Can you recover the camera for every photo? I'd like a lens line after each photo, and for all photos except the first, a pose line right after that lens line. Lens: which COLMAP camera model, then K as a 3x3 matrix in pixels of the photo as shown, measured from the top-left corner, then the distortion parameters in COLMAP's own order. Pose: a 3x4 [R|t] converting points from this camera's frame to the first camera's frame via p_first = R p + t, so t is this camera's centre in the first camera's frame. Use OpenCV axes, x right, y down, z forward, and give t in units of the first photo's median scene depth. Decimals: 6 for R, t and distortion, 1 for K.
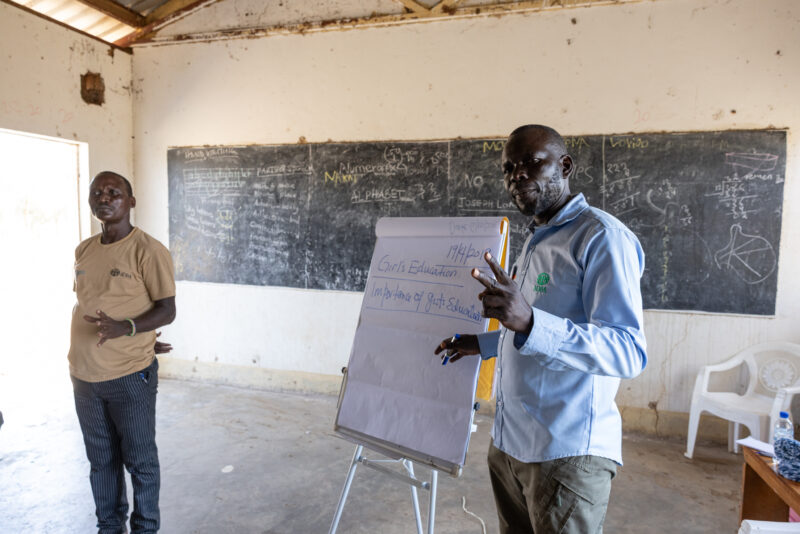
lens RADIAL K [[528.2, 0, 400.0], [0, 528.2, 267.0], [0, 0, 1]] dist [0.005129, -0.001343]
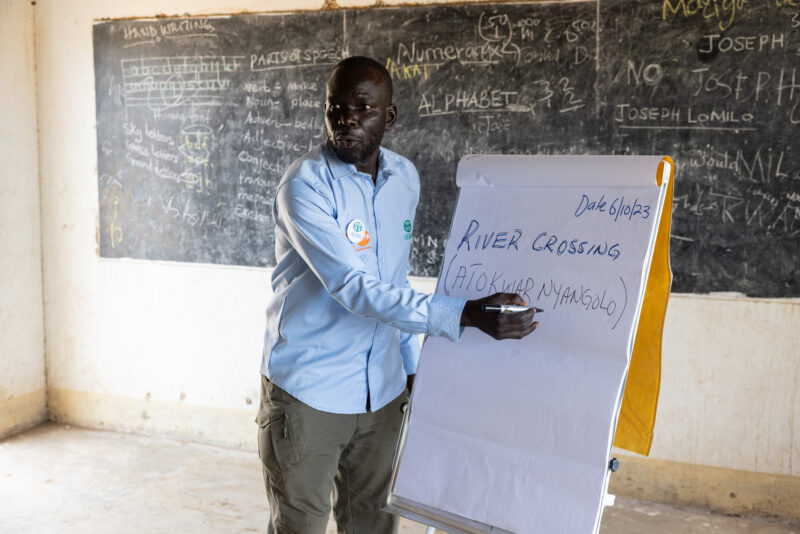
lens RADIAL K [[1079.3, 0, 400.0], [0, 1079.3, 267.0], [0, 0, 1]] dist [0.023001, 0.029641]
pose [[0.993139, -0.000566, -0.116935, 0.019656], [0.005136, 0.999235, 0.038776, -0.008309], [0.116823, -0.039111, 0.992382, -0.123580]]
